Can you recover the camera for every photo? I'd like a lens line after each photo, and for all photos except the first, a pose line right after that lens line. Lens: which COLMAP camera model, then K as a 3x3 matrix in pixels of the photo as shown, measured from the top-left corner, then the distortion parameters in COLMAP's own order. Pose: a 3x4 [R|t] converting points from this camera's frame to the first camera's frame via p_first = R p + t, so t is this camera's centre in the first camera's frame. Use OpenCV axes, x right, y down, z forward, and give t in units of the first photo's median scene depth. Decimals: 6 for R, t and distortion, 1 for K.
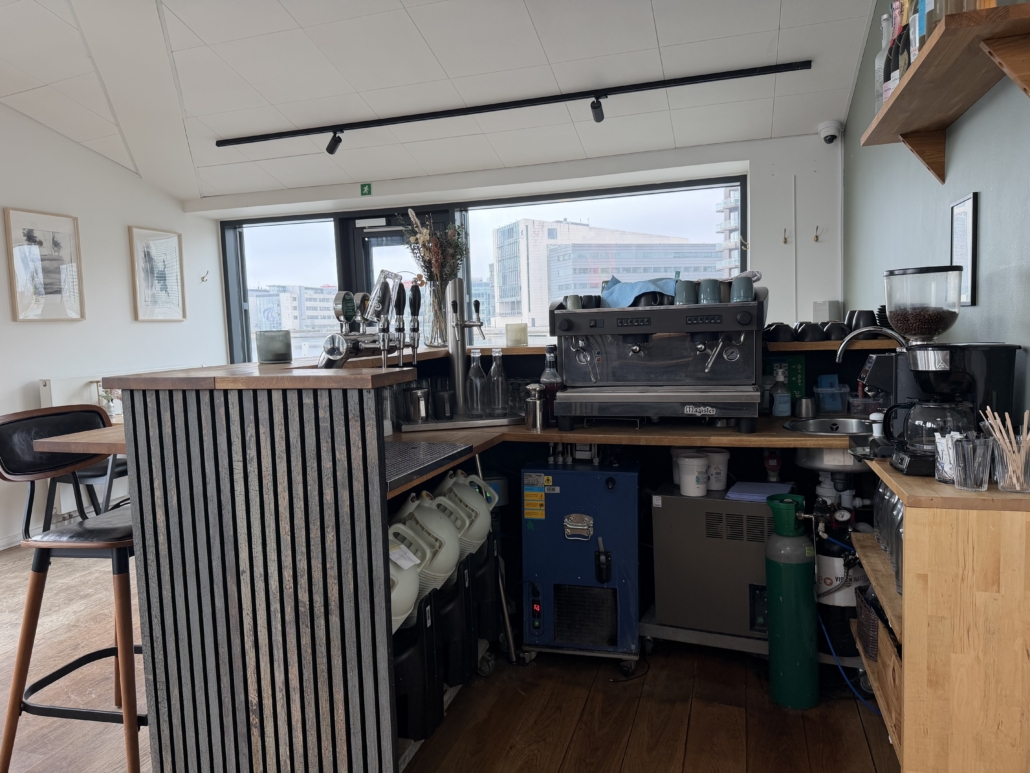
lens RADIAL K [[718.0, 0, 512.3], [0, 718.0, 385.8], [0, 0, 1]] dist [0.039731, -0.058832]
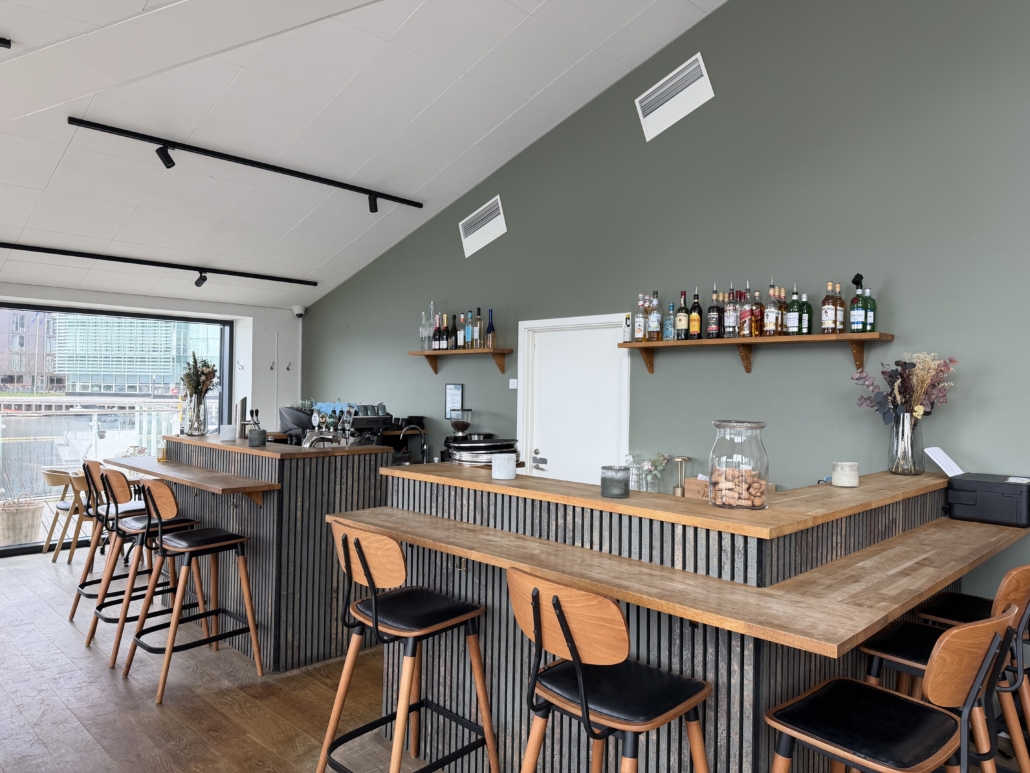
lens RADIAL K [[718.0, 0, 511.5], [0, 718.0, 383.6], [0, 0, 1]] dist [0.039731, -0.058832]
pose [[0.455664, 0.049282, 0.888787, -2.656478], [0.045969, 0.995831, -0.078785, -0.021014], [-0.888964, 0.076756, 0.451499, -0.769192]]
